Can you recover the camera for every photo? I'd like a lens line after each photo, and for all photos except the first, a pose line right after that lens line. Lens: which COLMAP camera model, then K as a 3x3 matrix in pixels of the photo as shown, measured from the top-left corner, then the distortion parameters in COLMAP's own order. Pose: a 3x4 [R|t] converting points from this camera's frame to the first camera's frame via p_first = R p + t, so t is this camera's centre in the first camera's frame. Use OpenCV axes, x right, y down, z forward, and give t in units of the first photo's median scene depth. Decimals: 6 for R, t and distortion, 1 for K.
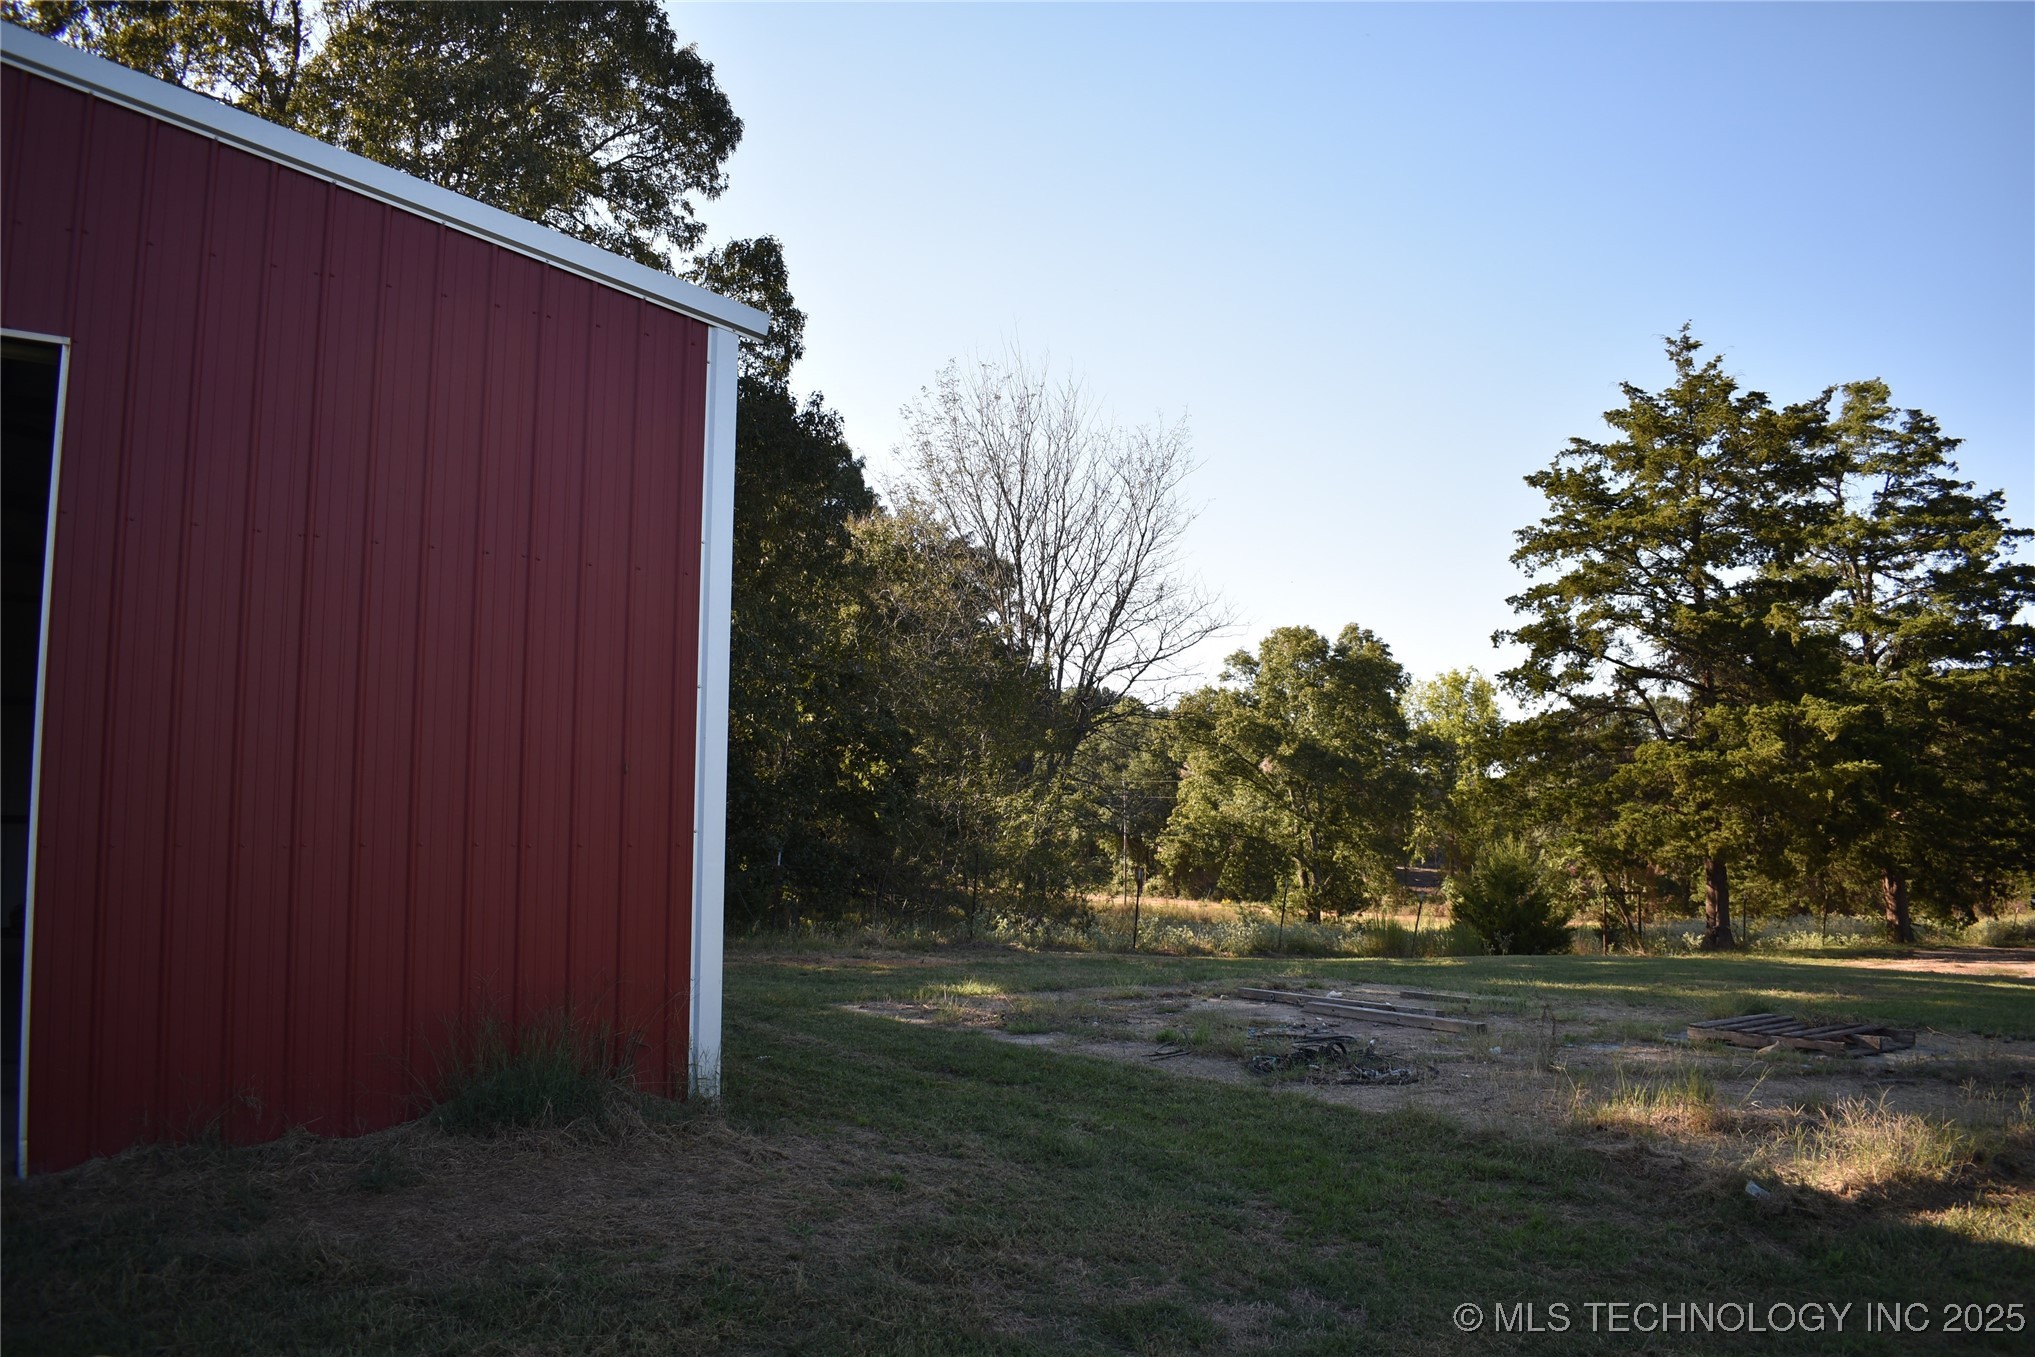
lens RADIAL K [[1589.4, 0, 1018.6], [0, 1589.4, 682.7], [0, 0, 1]] dist [-0.092530, 0.012279]
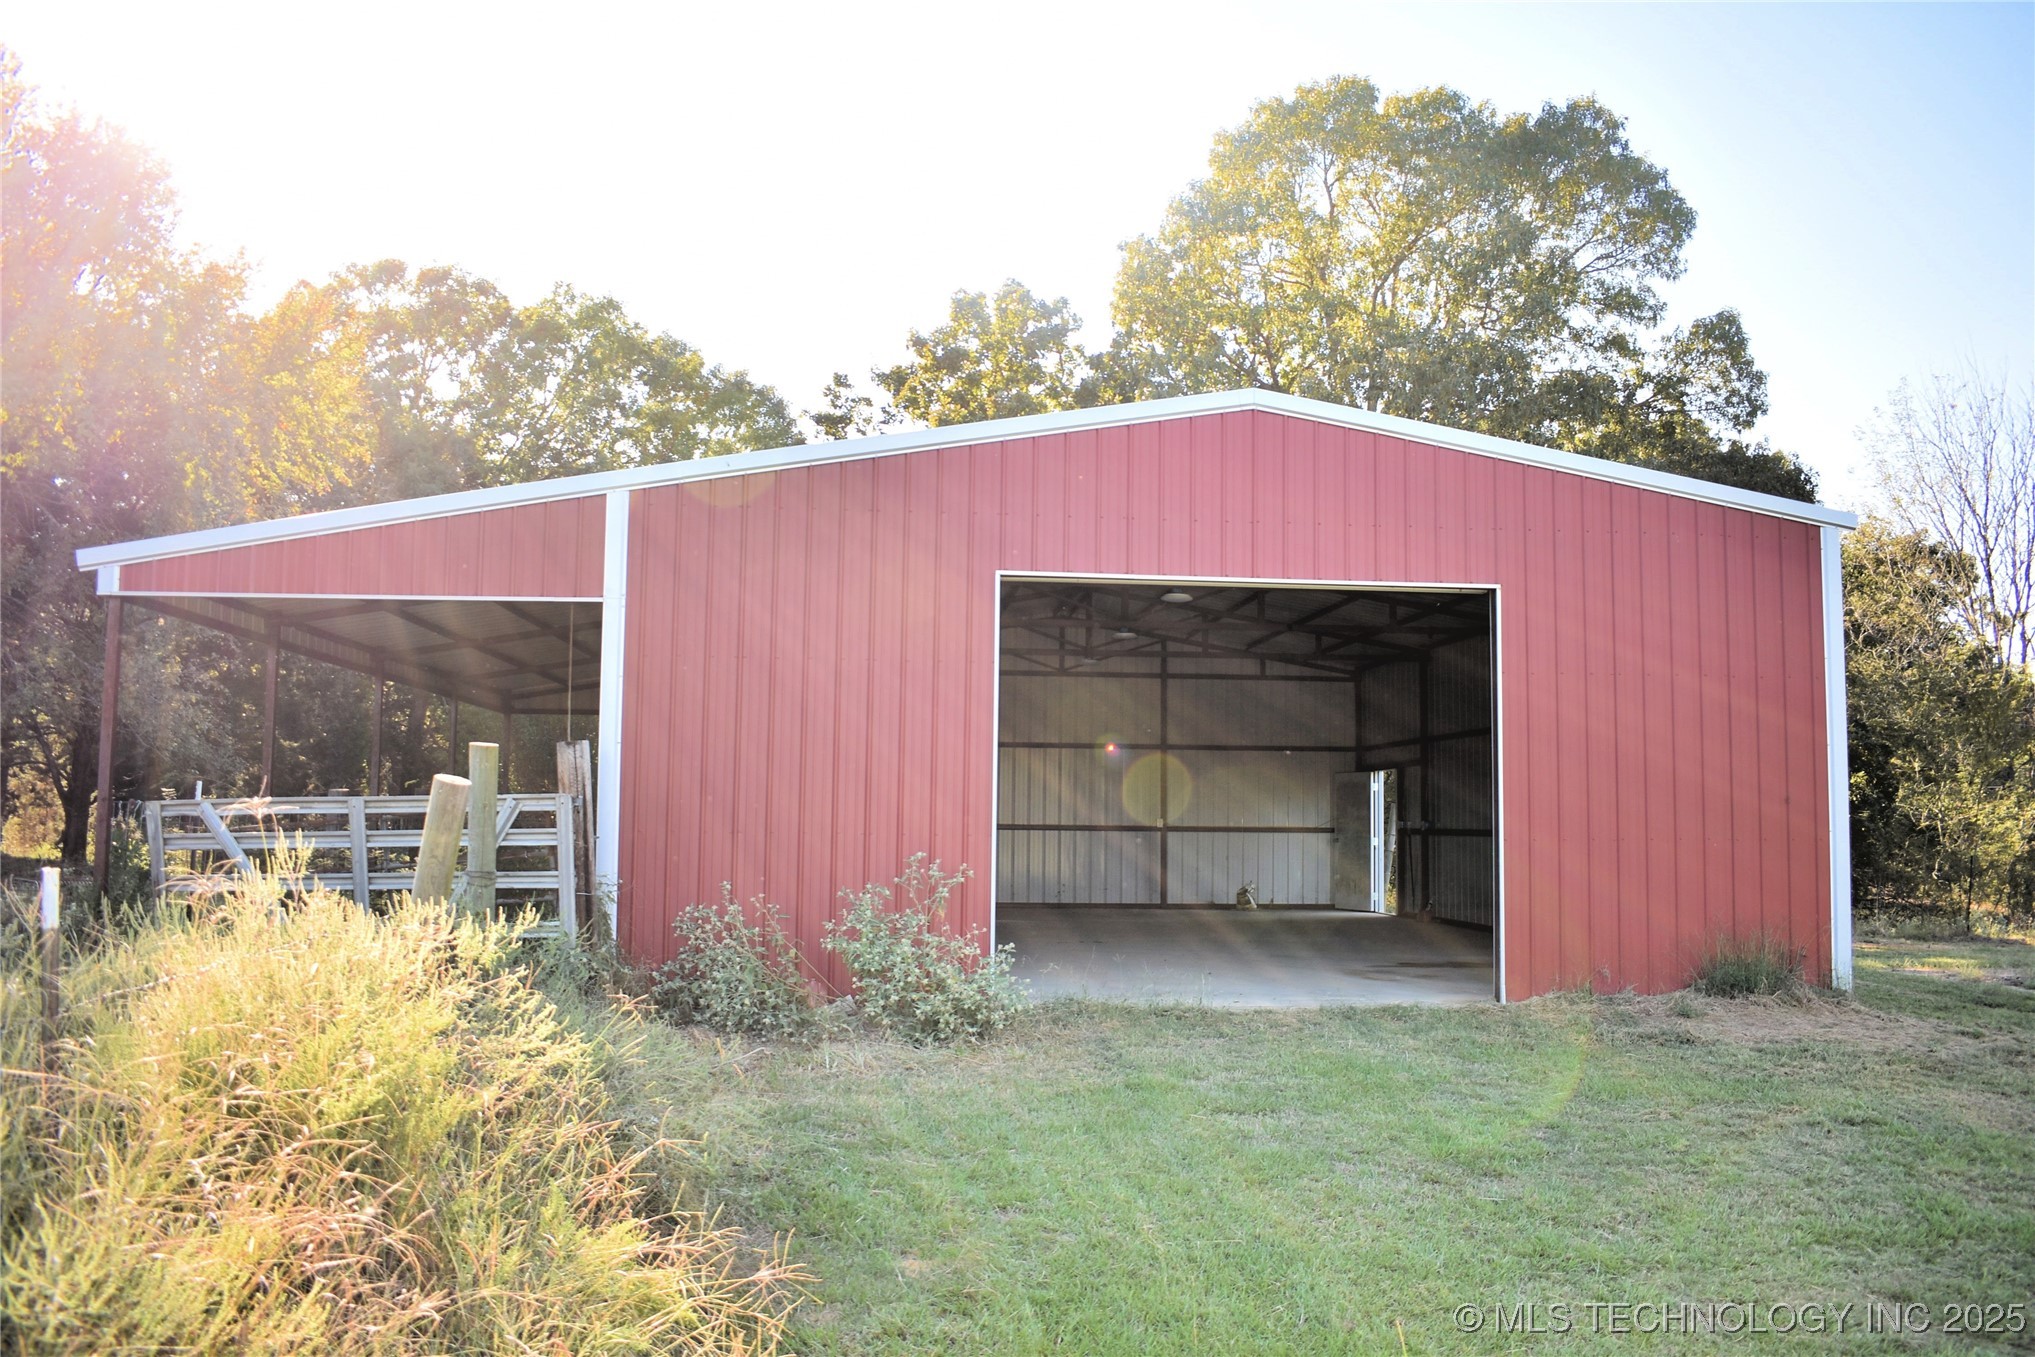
lens RADIAL K [[1589.4, 0, 1025.2], [0, 1589.4, 666.9], [0, 0, 1]] dist [-0.092530, 0.012279]
pose [[0.849083, -0.047257, -0.526142, -0.010562], [0.038505, 0.998878, -0.027578, -0.013079], [0.526854, 0.003157, 0.849950, -0.163047]]
